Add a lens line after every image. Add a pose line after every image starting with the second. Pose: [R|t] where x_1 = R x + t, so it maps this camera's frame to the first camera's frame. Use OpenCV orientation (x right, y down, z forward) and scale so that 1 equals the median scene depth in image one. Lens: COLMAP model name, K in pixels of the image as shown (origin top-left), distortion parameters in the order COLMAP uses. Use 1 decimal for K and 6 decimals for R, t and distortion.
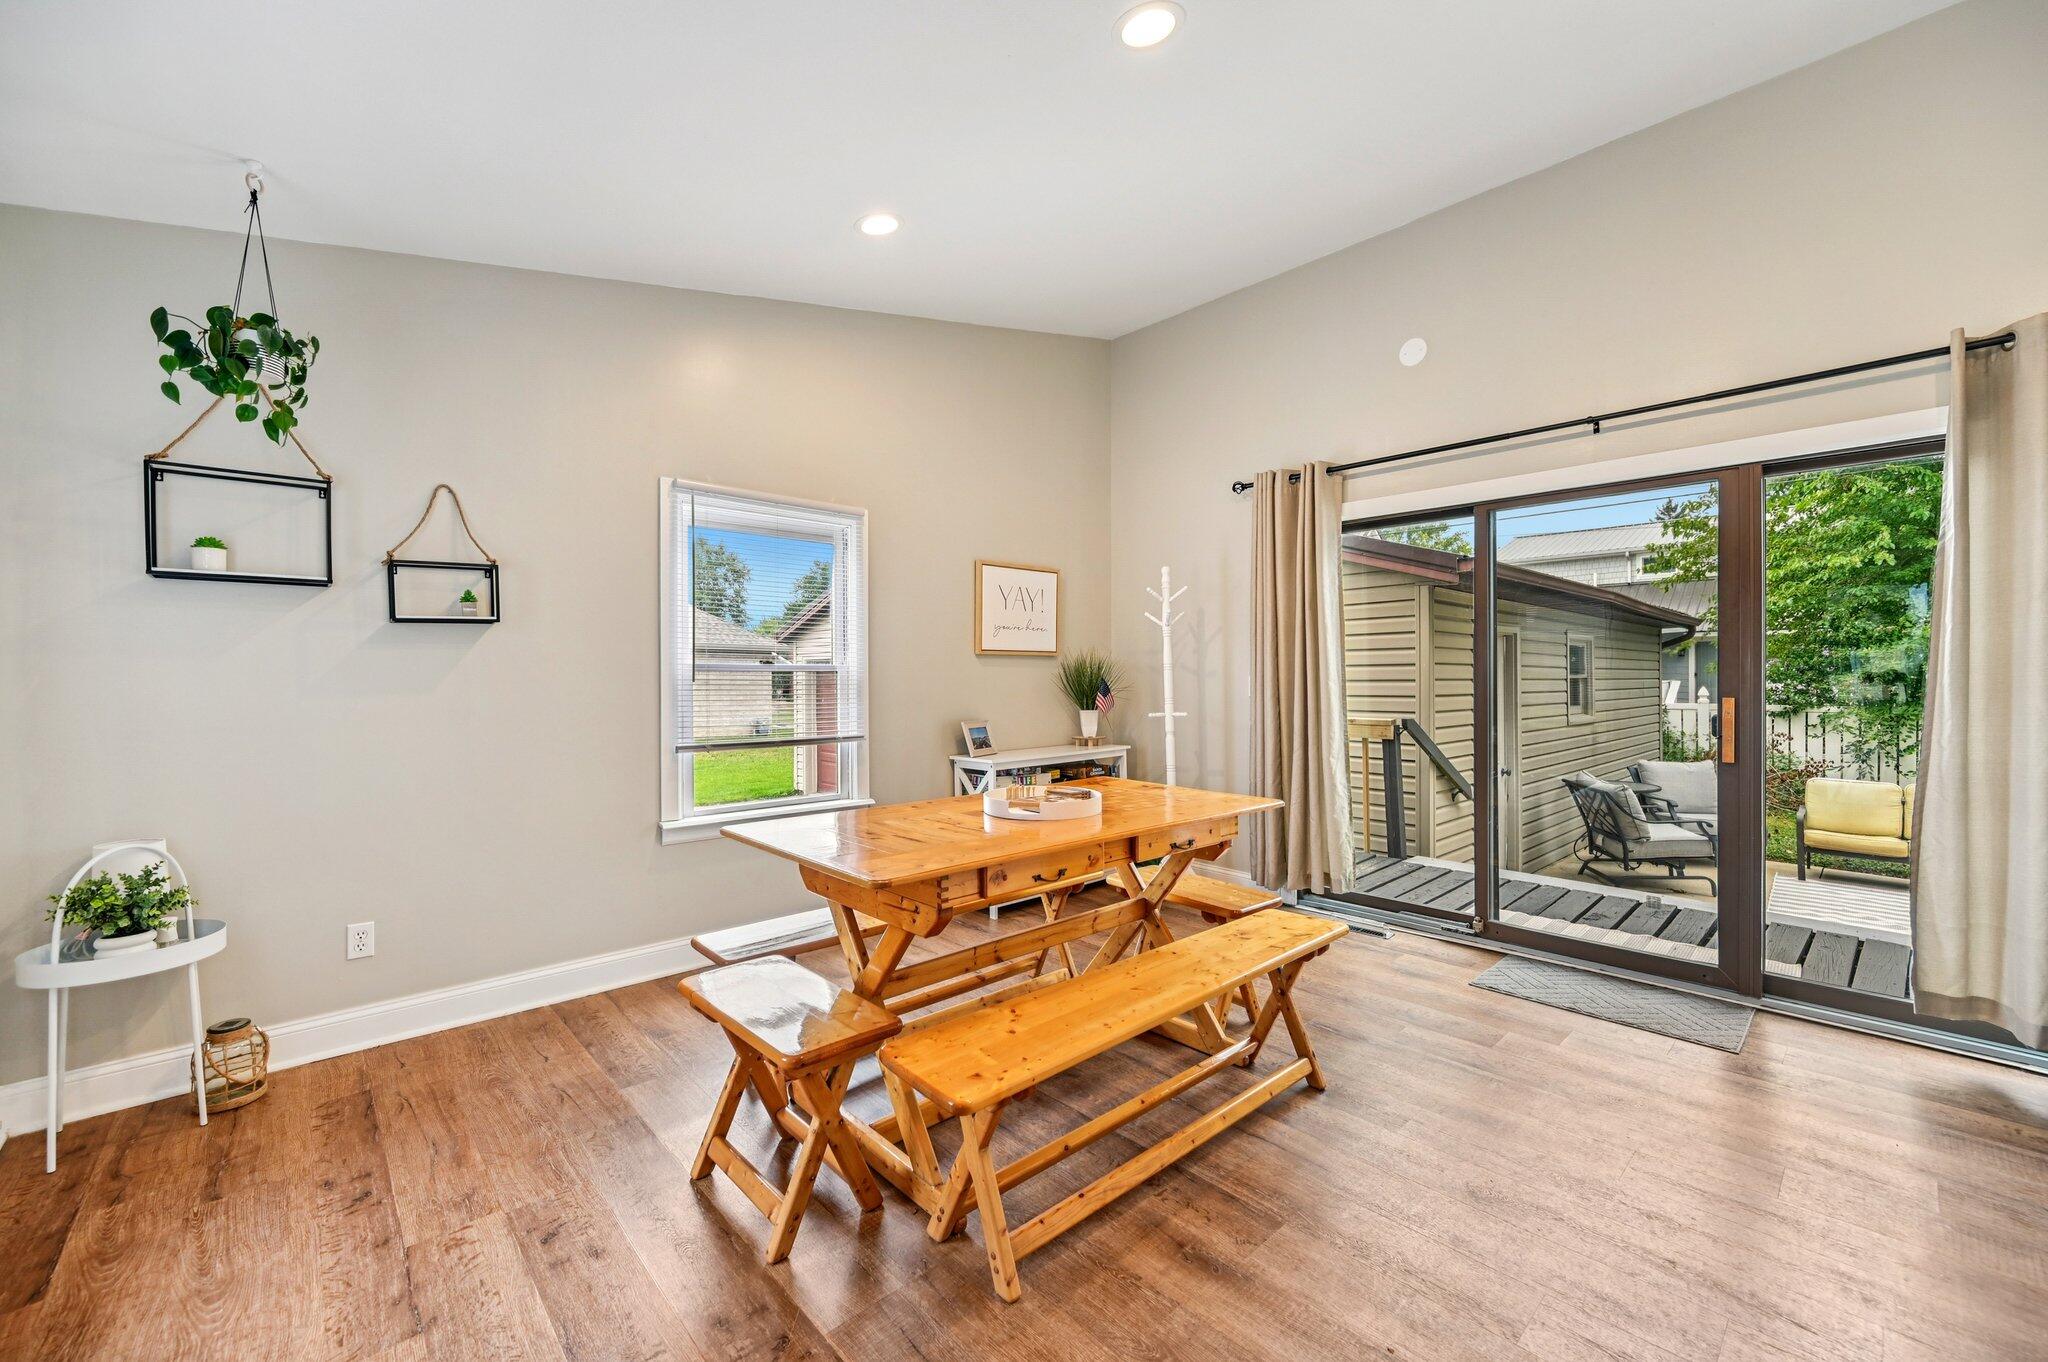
lens RADIAL K [[810.6, 0, 1026.3], [0, 810.6, 678.0], [0, 0, 1]] dist [-0.002770, 0.000832]
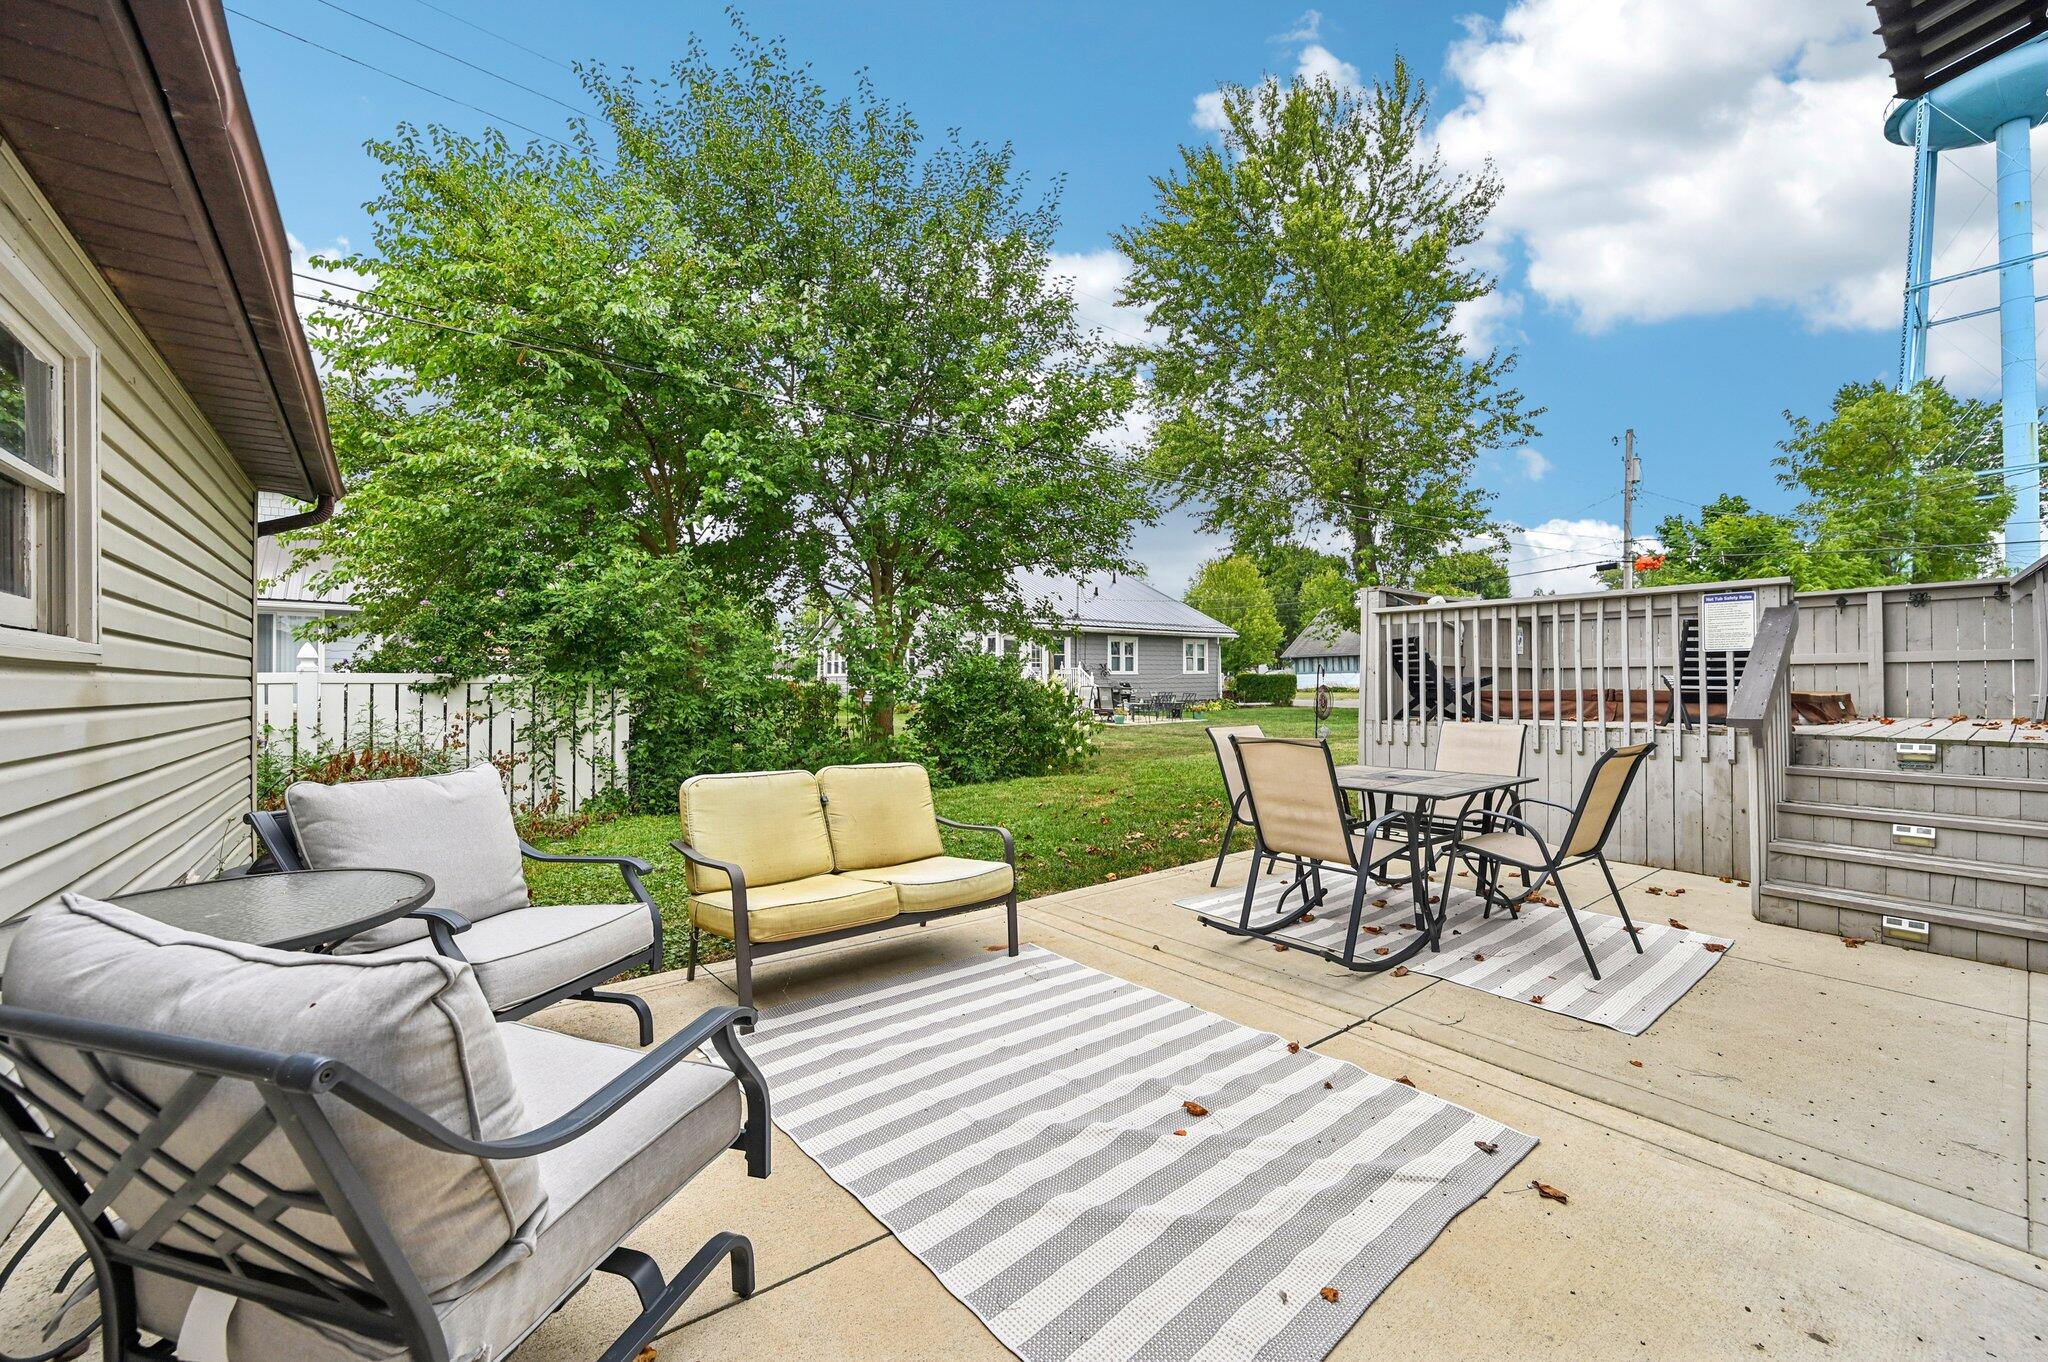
lens RADIAL K [[810.6, 0, 1024.0], [0, 810.6, 665.2], [0, 0, 1]] dist [-0.002770, 0.000832]
pose [[0.070644, 0.023230, 0.997231, 0.349484], [0.007443, 0.999689, -0.023815, 0.047930], [-0.997474, 0.009105, 0.070449, 0.516511]]
